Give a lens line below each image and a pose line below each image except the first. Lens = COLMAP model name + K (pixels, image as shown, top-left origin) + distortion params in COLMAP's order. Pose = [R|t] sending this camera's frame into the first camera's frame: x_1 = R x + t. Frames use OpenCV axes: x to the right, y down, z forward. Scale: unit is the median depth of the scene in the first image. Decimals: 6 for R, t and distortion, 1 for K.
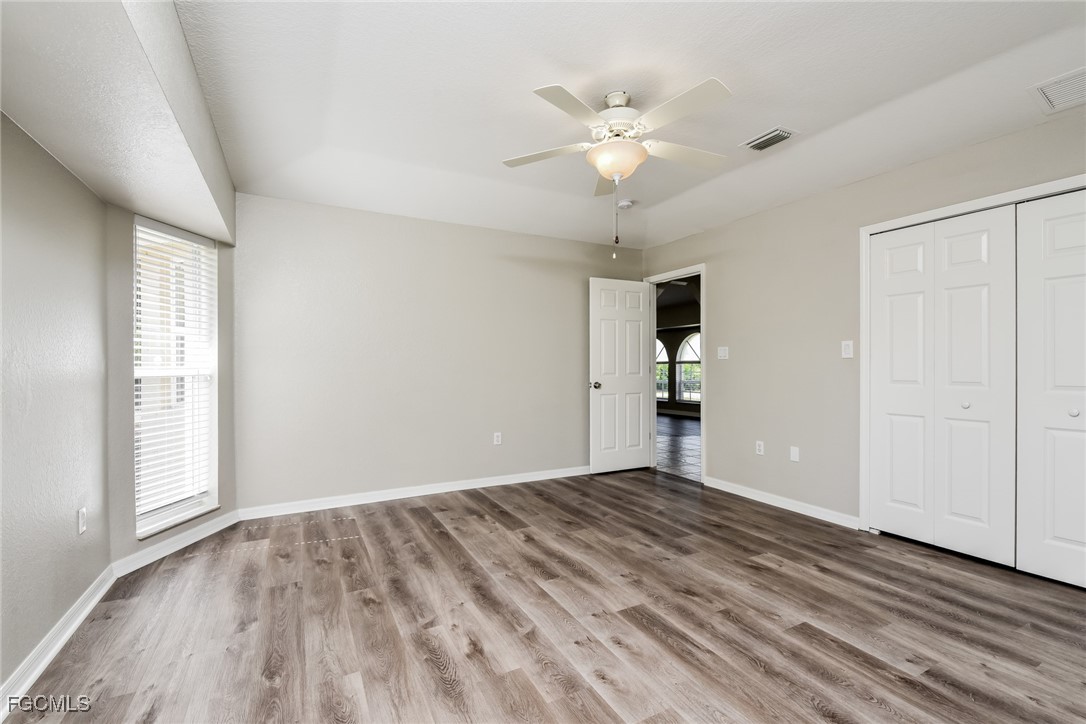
lens RADIAL K [[474.5, 0, 542.6], [0, 474.5, 365.0], [0, 0, 1]] dist [0.011228, -0.000941]
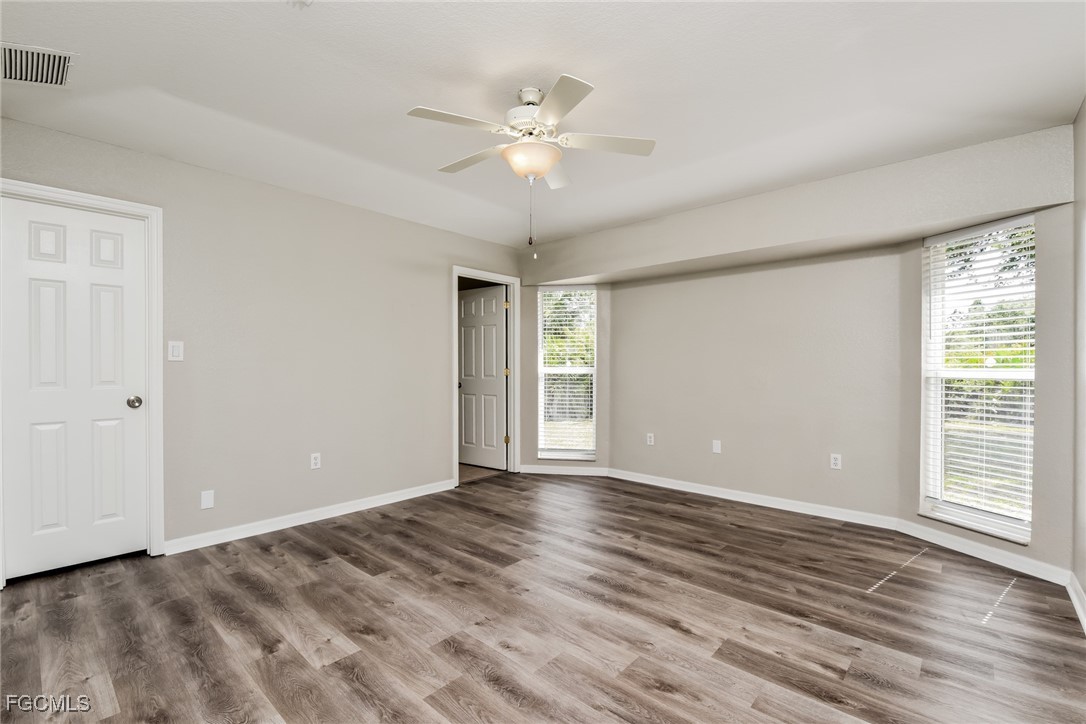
lens RADIAL K [[474.5, 0, 543.0], [0, 474.5, 362.5], [0, 0, 1]] dist [0.011228, -0.000941]
pose [[-0.938993, -0.002256, -0.343929, 0.447115], [-0.002226, 0.999997, -0.000482, -0.008207], [0.343929, 0.000313, -0.938995, 1.826672]]
